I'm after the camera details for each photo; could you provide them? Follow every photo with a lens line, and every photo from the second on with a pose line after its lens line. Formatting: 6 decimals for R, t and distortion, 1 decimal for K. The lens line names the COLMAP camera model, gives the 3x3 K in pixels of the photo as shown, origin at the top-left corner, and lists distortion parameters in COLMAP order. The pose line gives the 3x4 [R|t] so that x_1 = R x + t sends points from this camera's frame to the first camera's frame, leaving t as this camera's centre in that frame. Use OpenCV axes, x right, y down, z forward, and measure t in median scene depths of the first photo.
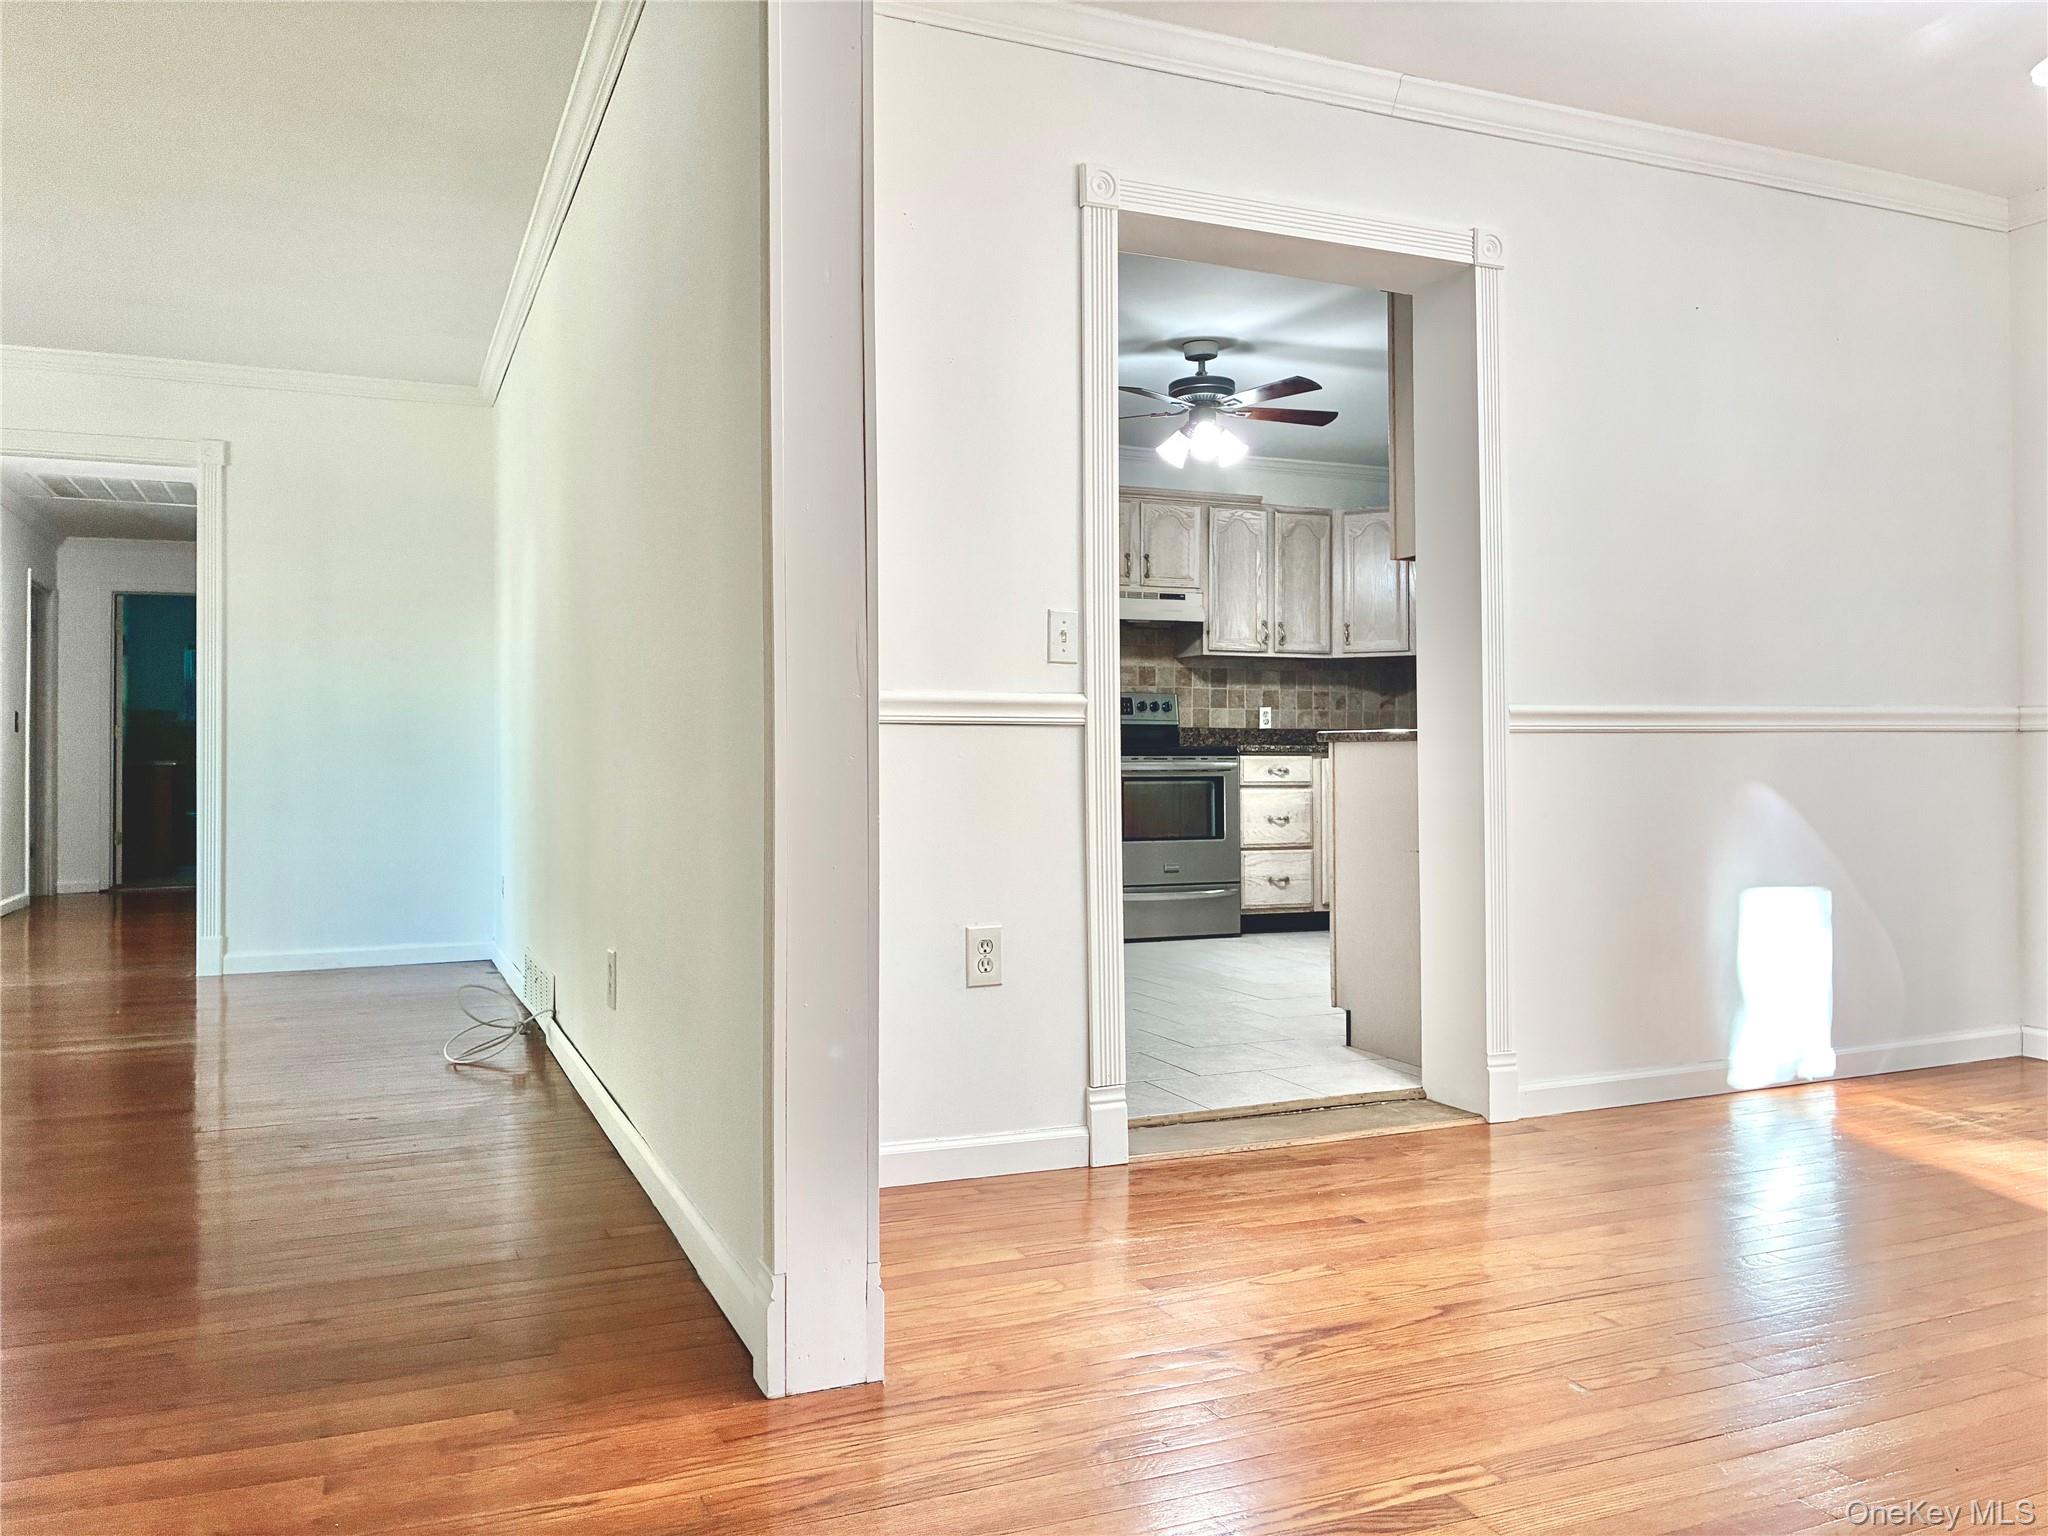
lens RADIAL K [[1543.2, 0, 1023.9], [0, 1543.2, 761.4], [0, 0, 1]] dist [-0.031360, 0.024278]
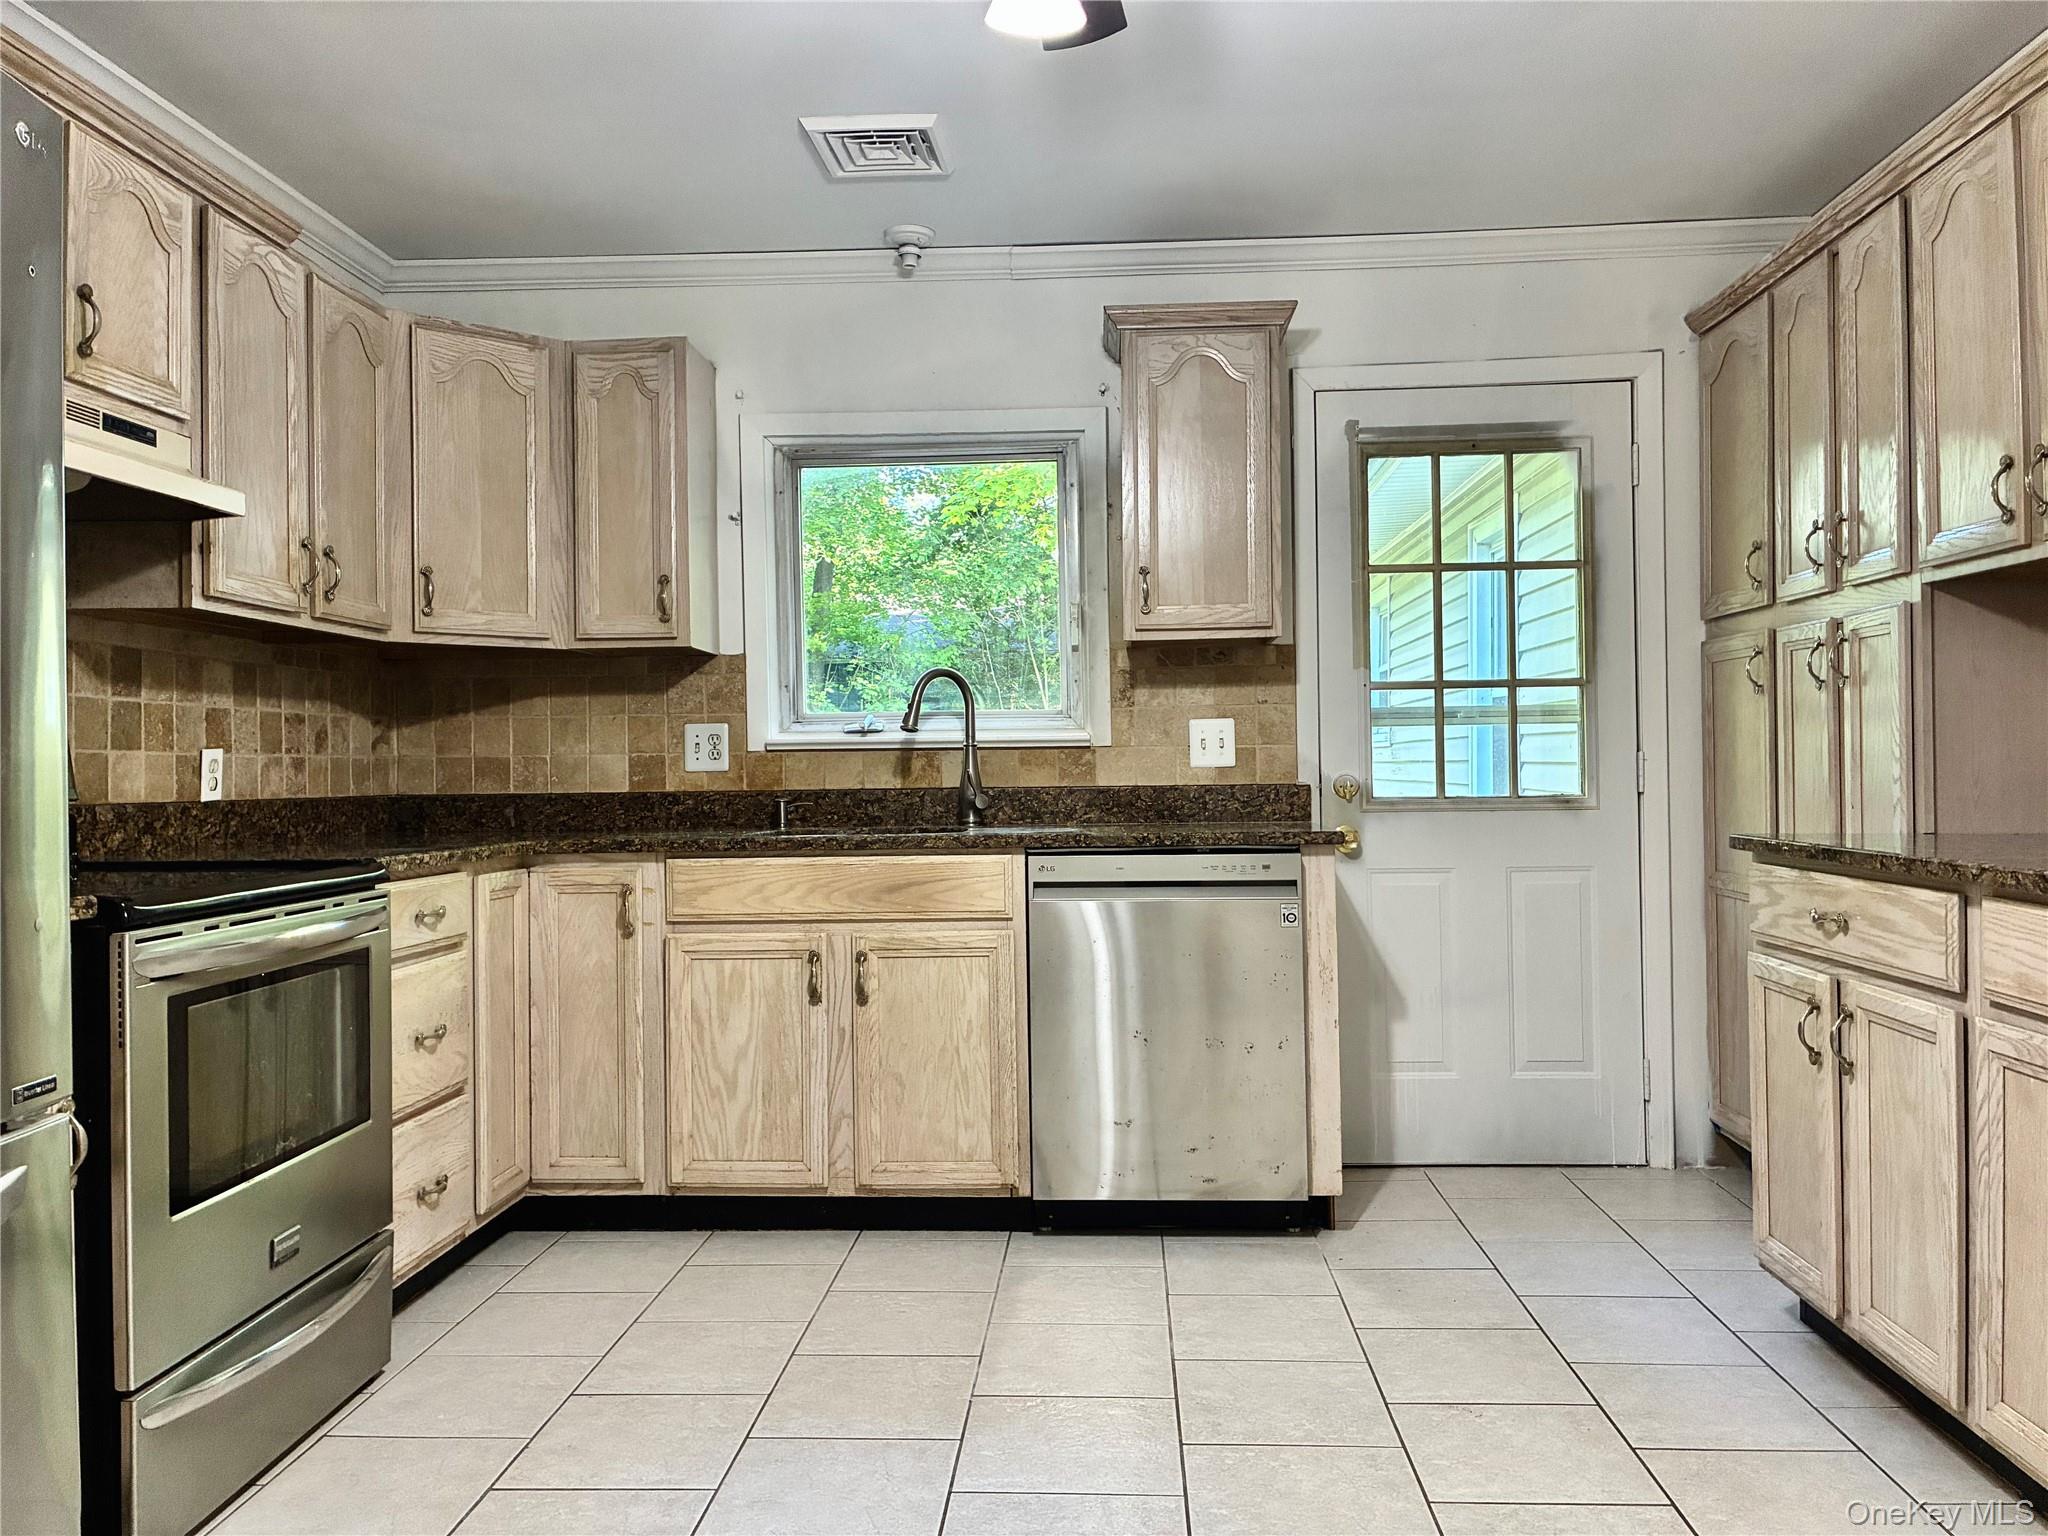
lens RADIAL K [[1543.2, 0, 1028.4], [0, 1543.2, 774.3], [0, 0, 1]] dist [-0.031360, 0.024278]
pose [[0.443607, -0.003527, 0.896214, -0.114077], [0.007399, 0.999973, 0.000273, -0.027095], [-0.896191, 0.006510, 0.443621, 0.630236]]
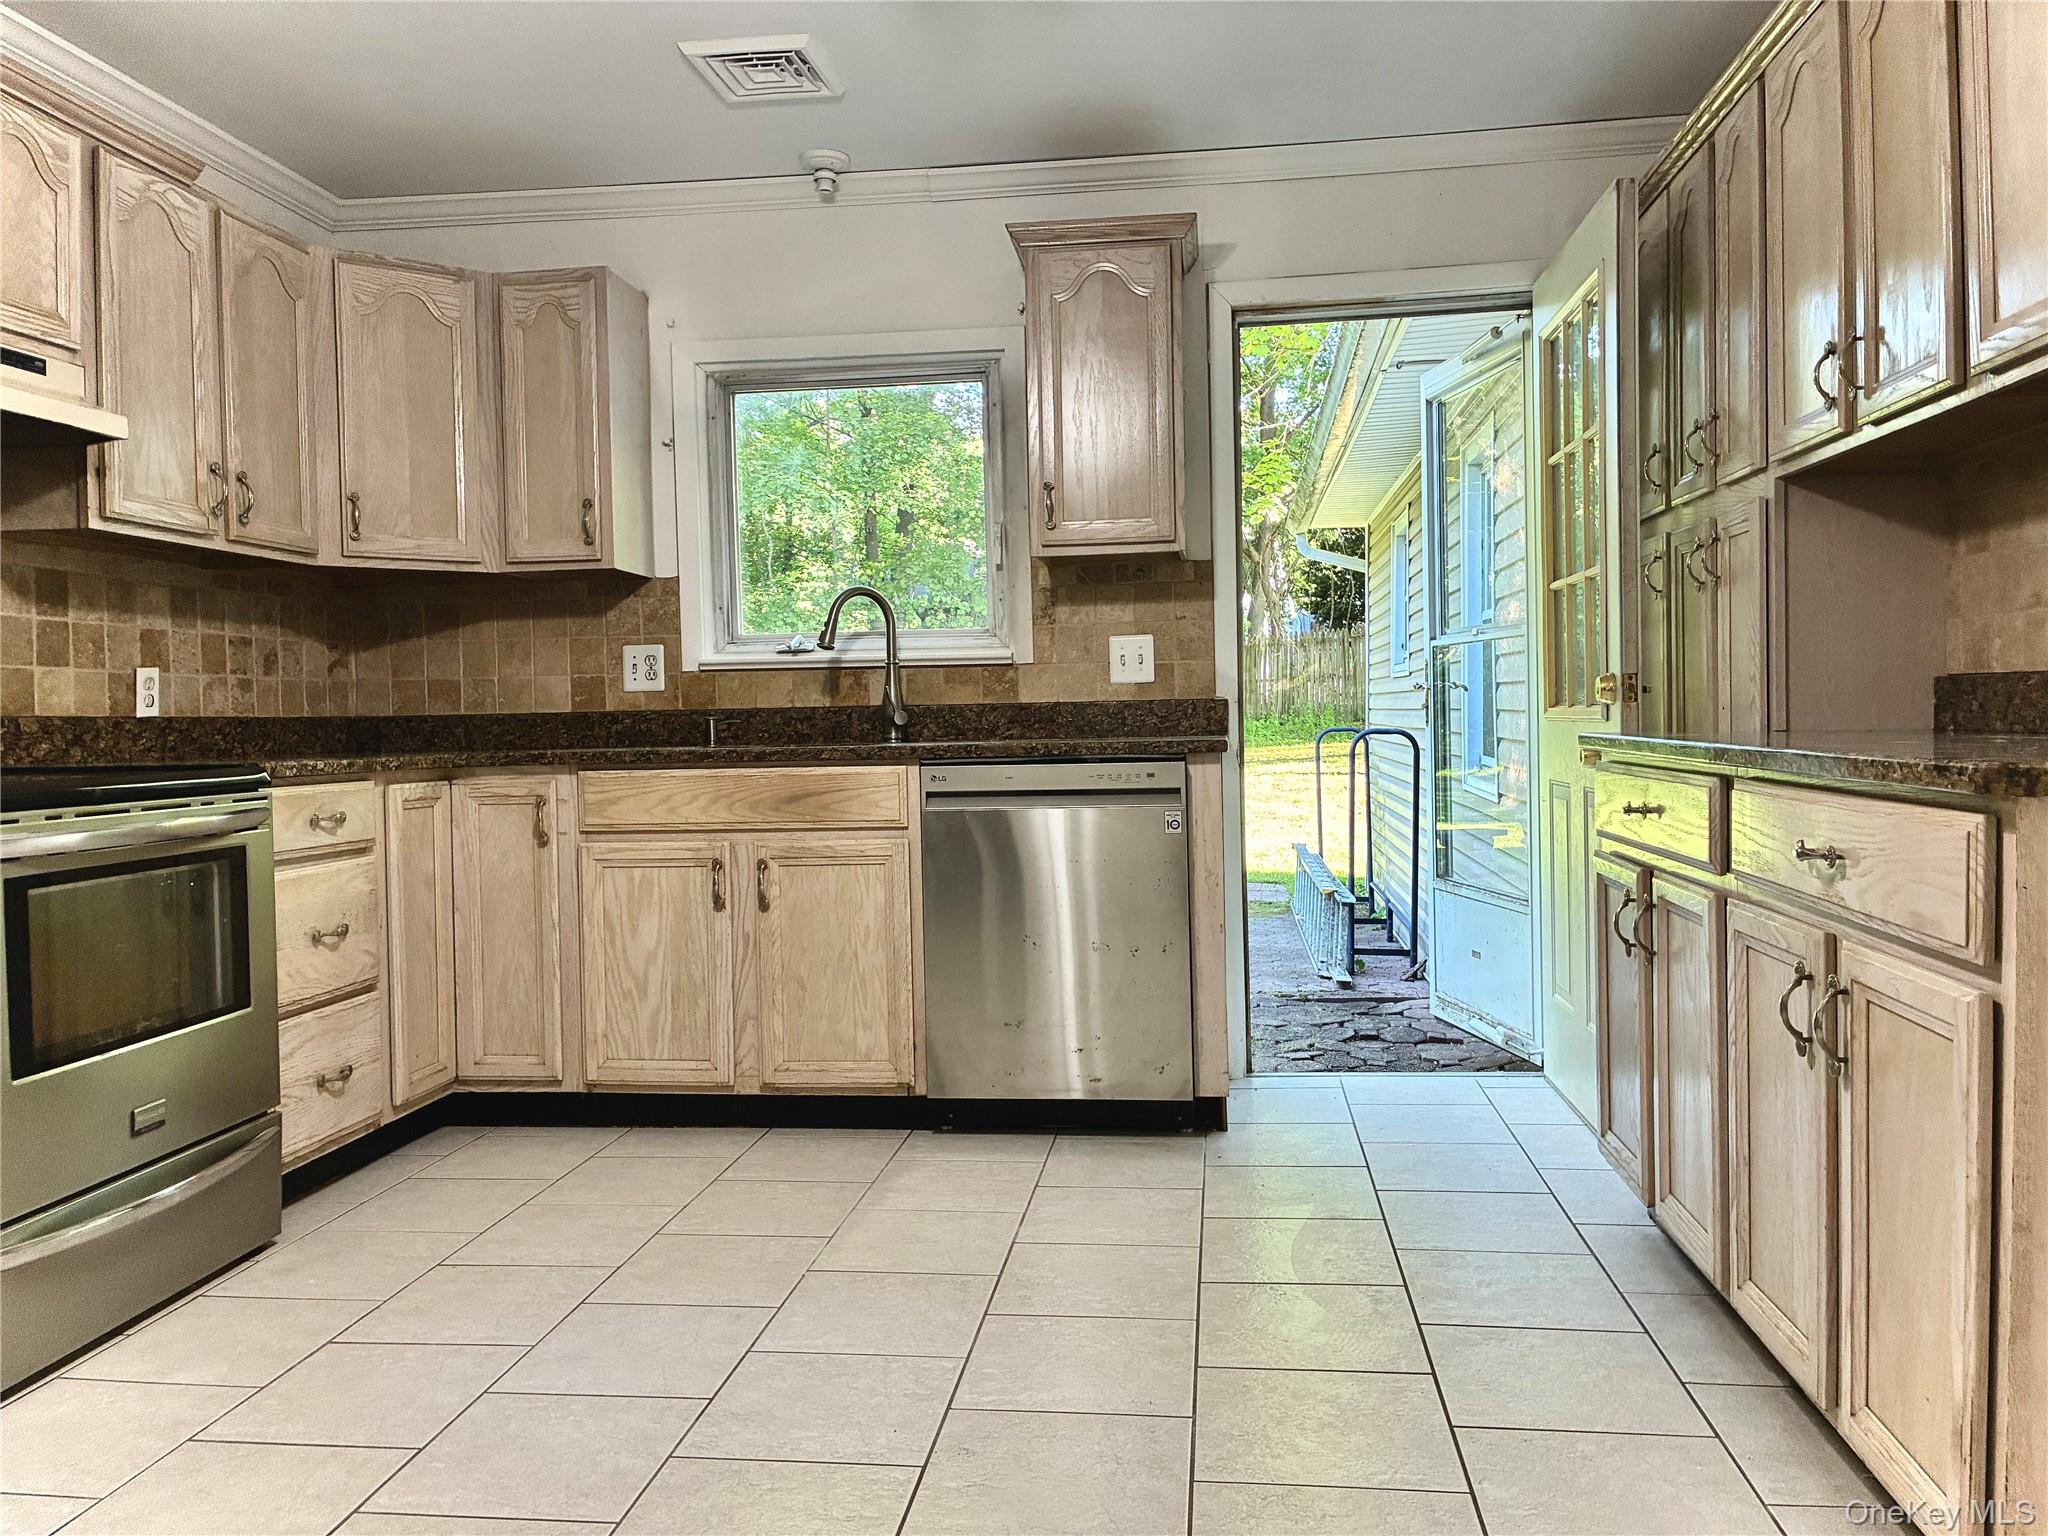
lens RADIAL K [[1543.2, 0, 1034.3], [0, 1543.2, 769.2], [0, 0, 1]] dist [-0.031360, 0.024278]
pose [[0.499266, -0.033353, 0.865807, -0.094131], [0.013700, 0.999438, 0.030601, -0.016417], [-0.866341, -0.003417, 0.499442, 0.573568]]
